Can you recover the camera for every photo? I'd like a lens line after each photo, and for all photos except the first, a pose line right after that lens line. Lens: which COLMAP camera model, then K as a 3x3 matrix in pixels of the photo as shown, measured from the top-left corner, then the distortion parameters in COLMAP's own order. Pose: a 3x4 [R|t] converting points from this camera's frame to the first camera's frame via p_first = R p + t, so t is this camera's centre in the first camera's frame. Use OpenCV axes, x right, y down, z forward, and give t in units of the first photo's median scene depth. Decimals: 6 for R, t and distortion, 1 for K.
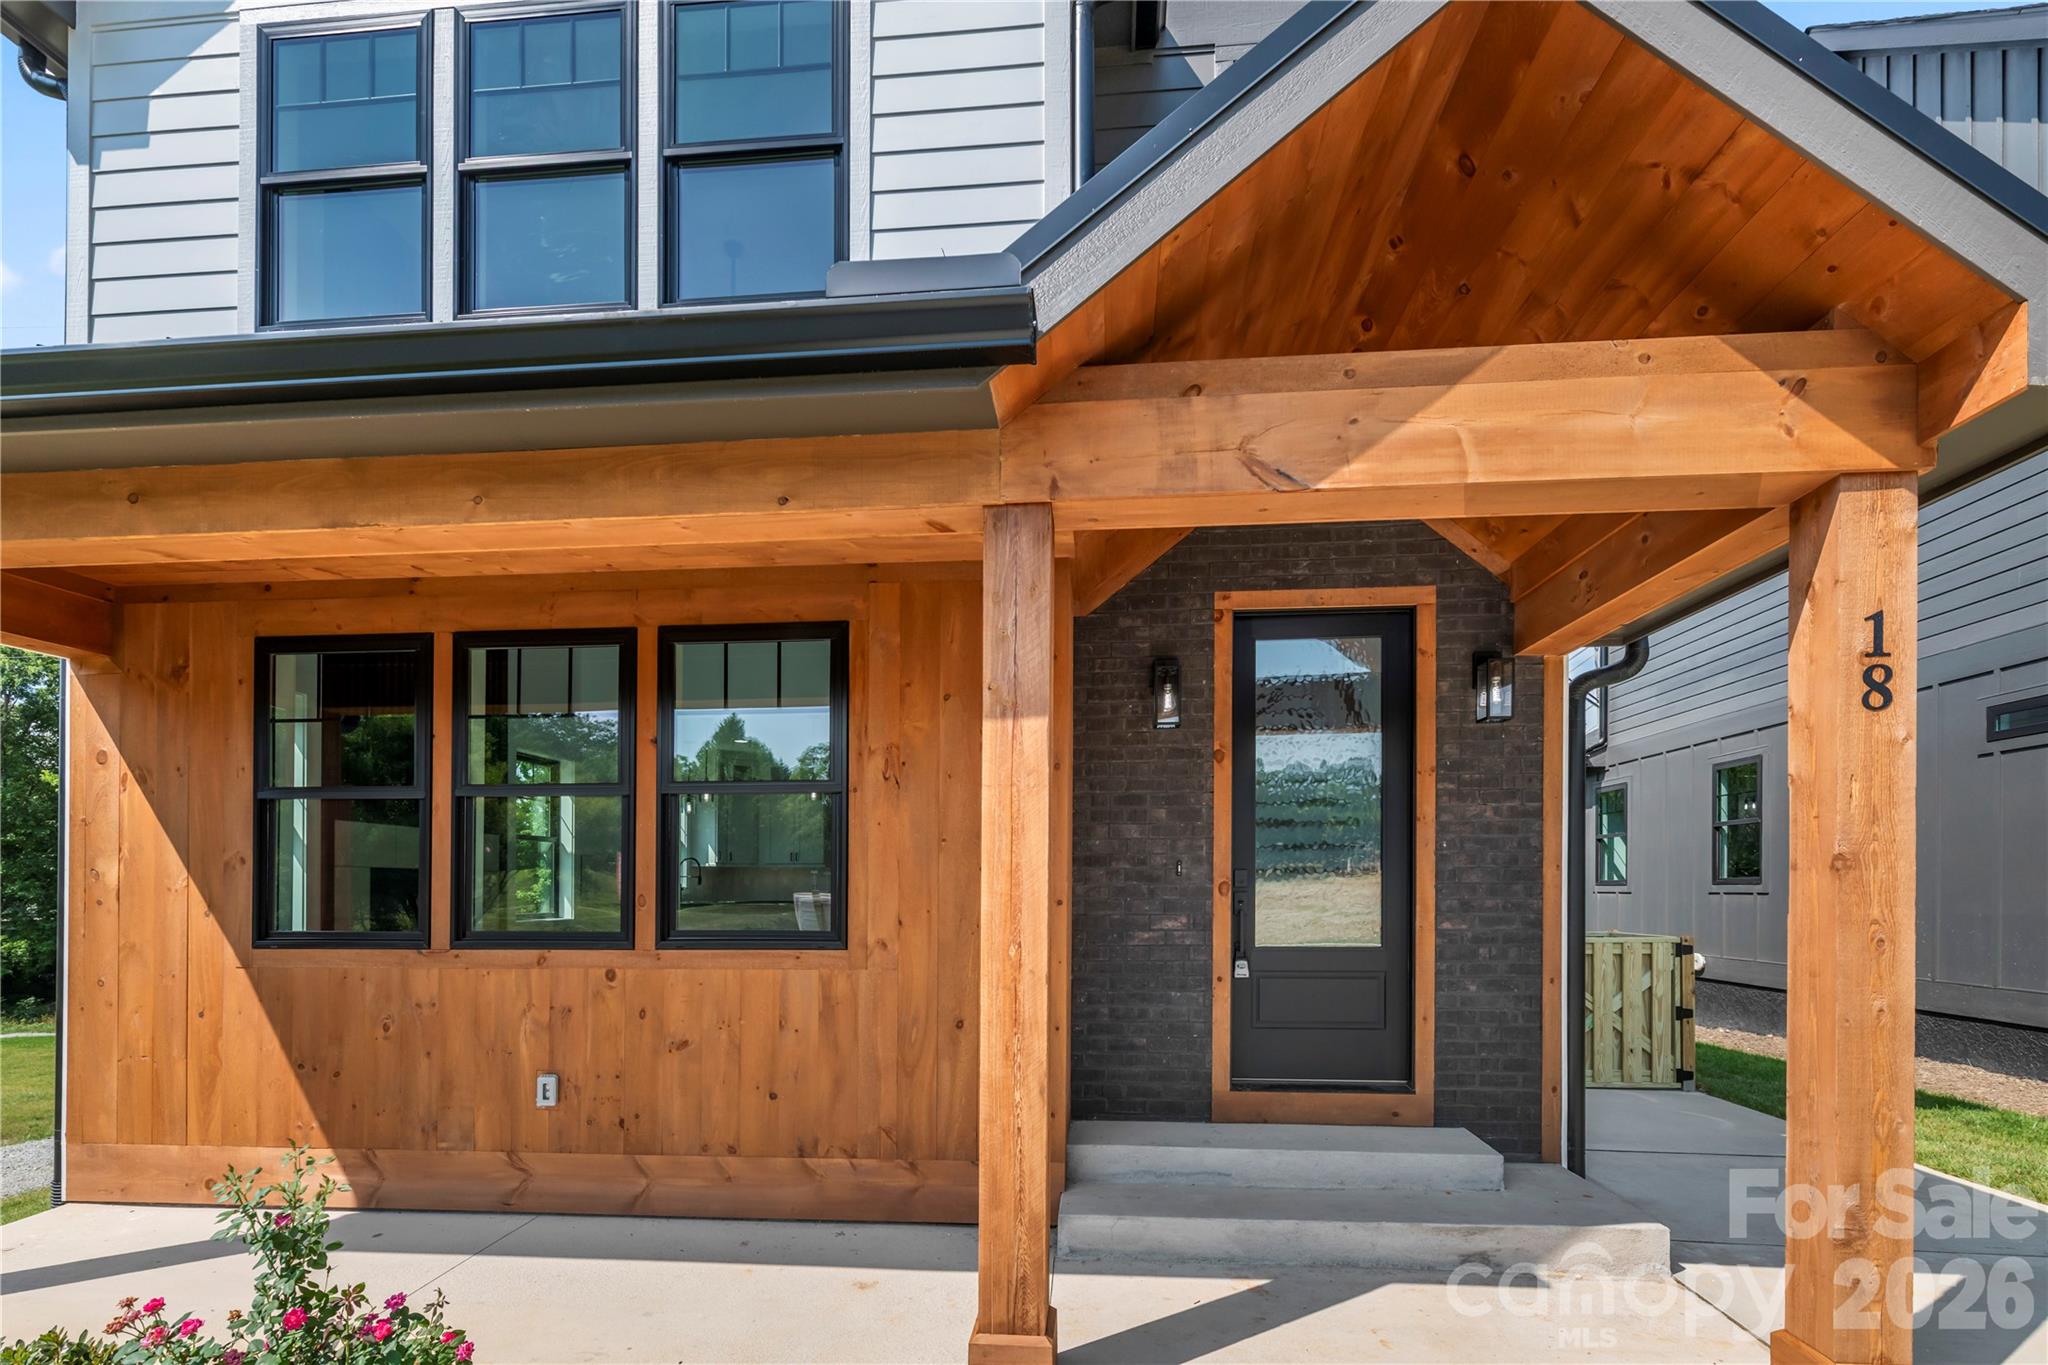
lens RADIAL K [[974.9, 0, 1020.5], [0, 974.9, 780.8], [0, 0, 1]] dist [0.001675, 0.000561]
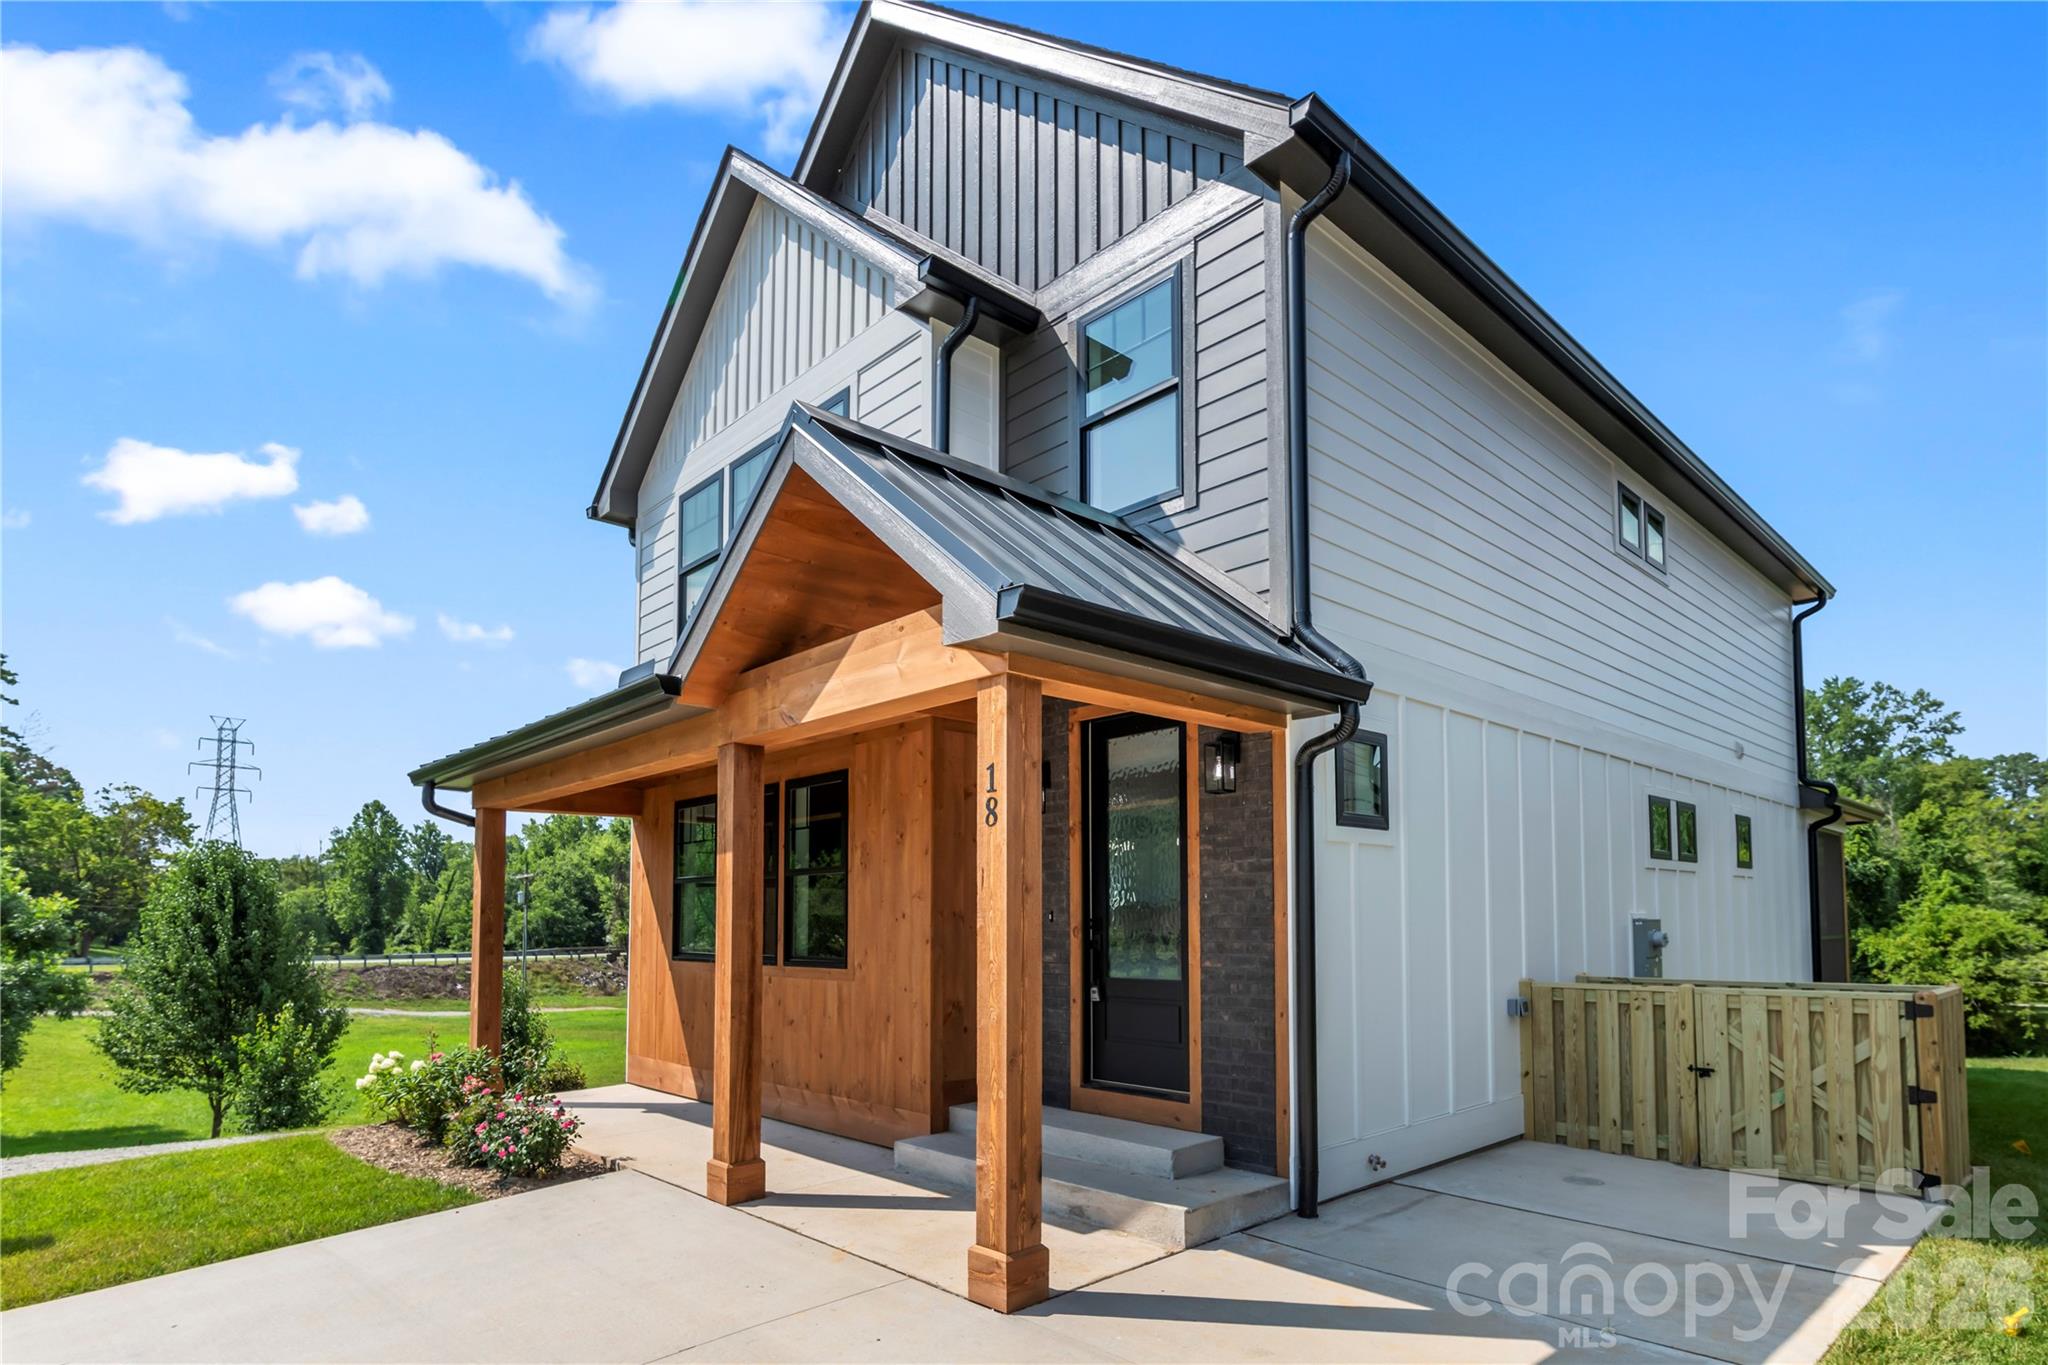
lens RADIAL K [[1058.3, 0, 1024.0], [0, 1058.3, 682.5], [0, 0, 1]] dist [0.000377, 0.000351]
pose [[0.744169, -0.148410, -0.651296, 1.181588], [0.077775, 0.987626, -0.136184, -0.036498], [0.663448, 0.050689, 0.746503, -0.156135]]
